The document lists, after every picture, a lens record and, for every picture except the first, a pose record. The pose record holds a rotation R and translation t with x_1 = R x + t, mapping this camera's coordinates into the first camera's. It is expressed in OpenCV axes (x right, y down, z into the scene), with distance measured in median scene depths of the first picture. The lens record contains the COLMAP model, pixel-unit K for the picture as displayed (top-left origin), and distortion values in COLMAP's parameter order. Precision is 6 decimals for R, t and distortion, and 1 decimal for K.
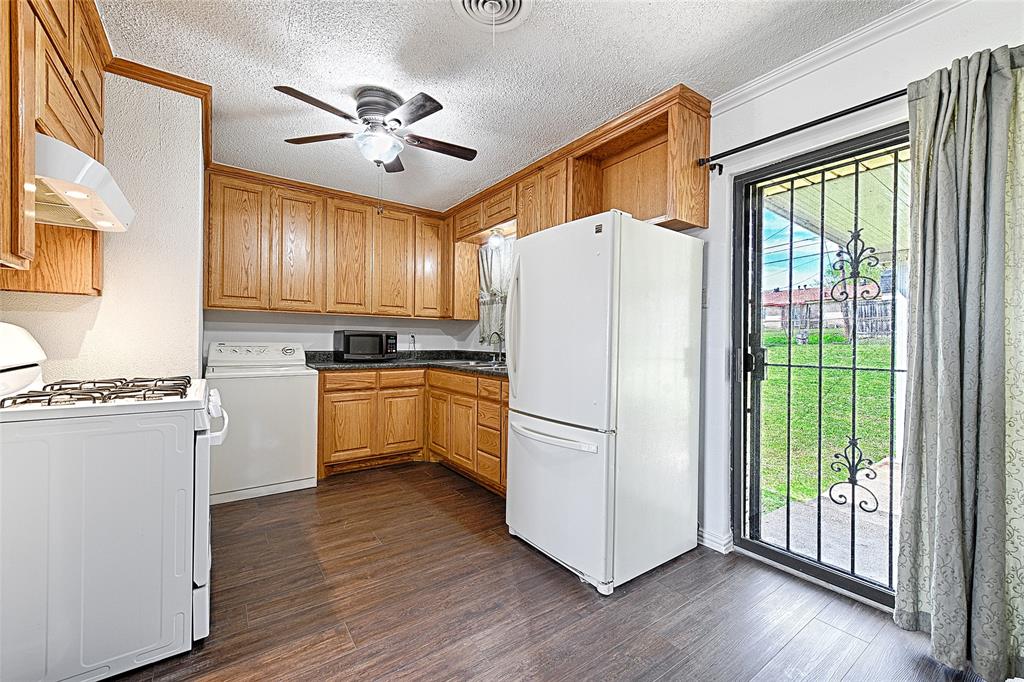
lens RADIAL K [[414.6, 0, 513.5], [0, 414.6, 342.3], [0, 0, 1]] dist [0.008450, -0.000111]
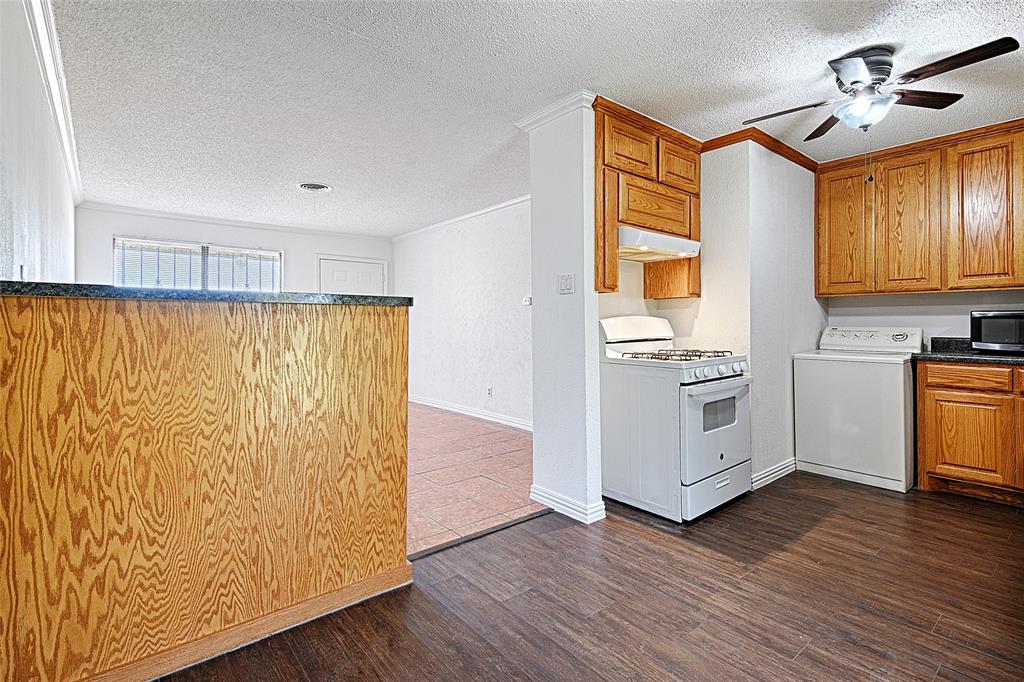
lens RADIAL K [[486.0, 0, 535.0], [0, 486.0, 319.6], [0, 0, 1]] dist [0.001858, -0.000202]
pose [[0.088644, -0.019165, -0.995879, 0.412069], [0.000628, 0.999816, -0.019185, 0.003532], [0.996063, 0.001076, 0.088639, 0.120382]]
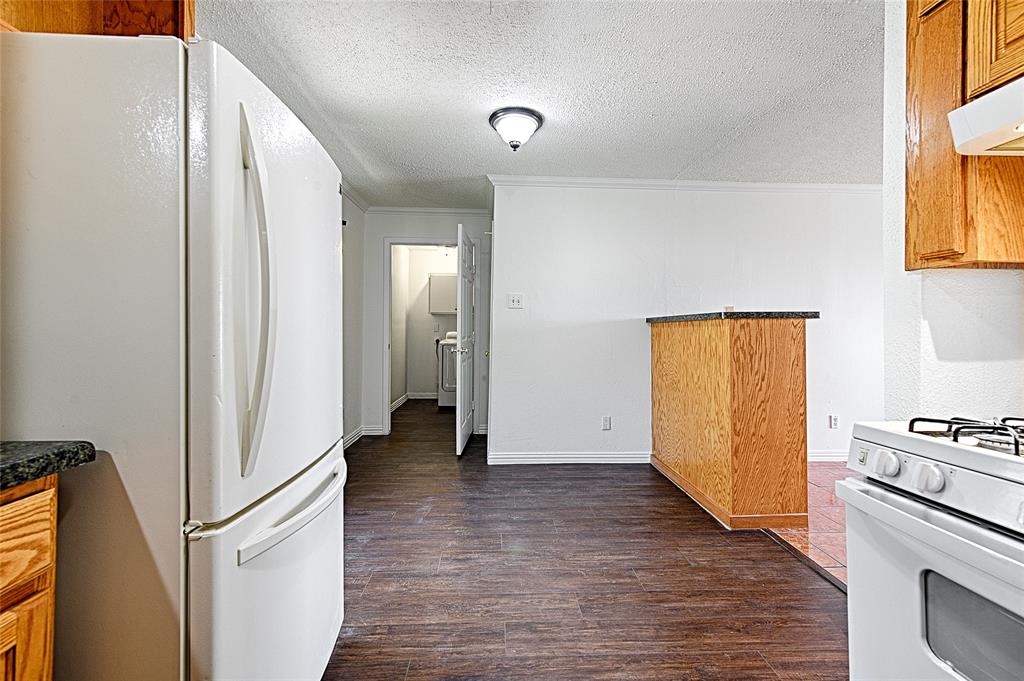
lens RADIAL K [[417.6, 0, 513.7], [0, 417.6, 339.5], [0, 0, 1]] dist [0.002746, -0.000104]
pose [[-0.835659, -0.023721, 0.548736, -0.263056], [-0.011306, 0.999598, 0.025994, -0.004110], [-0.549132, 0.015518, -0.835591, 0.758162]]
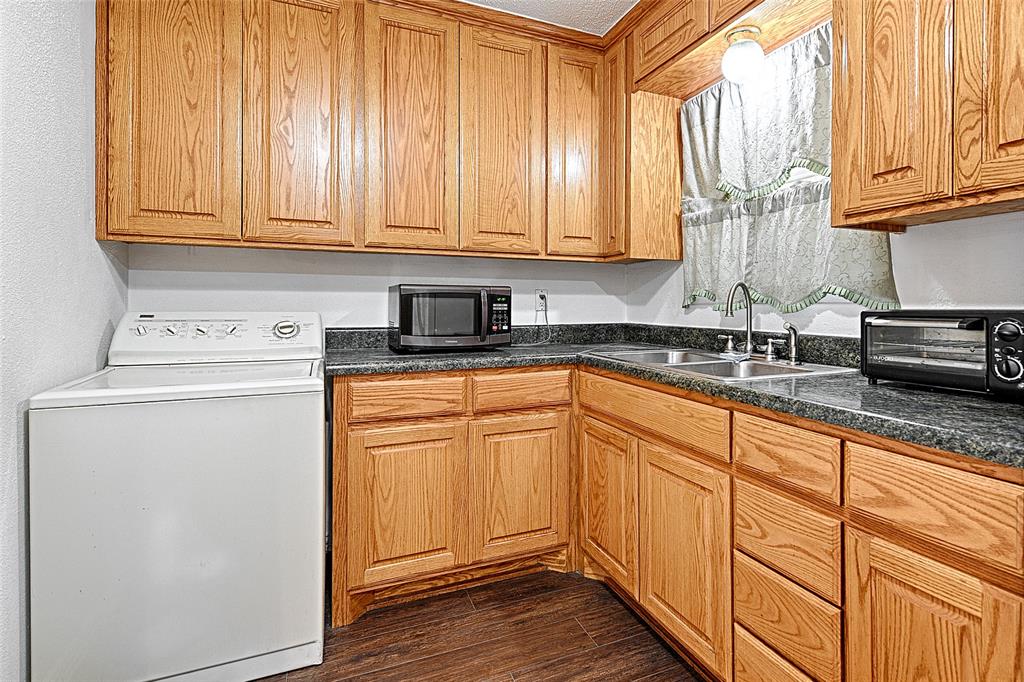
lens RADIAL K [[521.2, 0, 551.2], [0, 521.2, 305.4], [0, 0, 1]] dist [0.015481, -0.000723]
pose [[0.977692, -0.008450, -0.209874, -0.121227], [0.007834, 0.999962, -0.003768, -0.001690], [0.209898, 0.002040, 0.977721, 0.465646]]
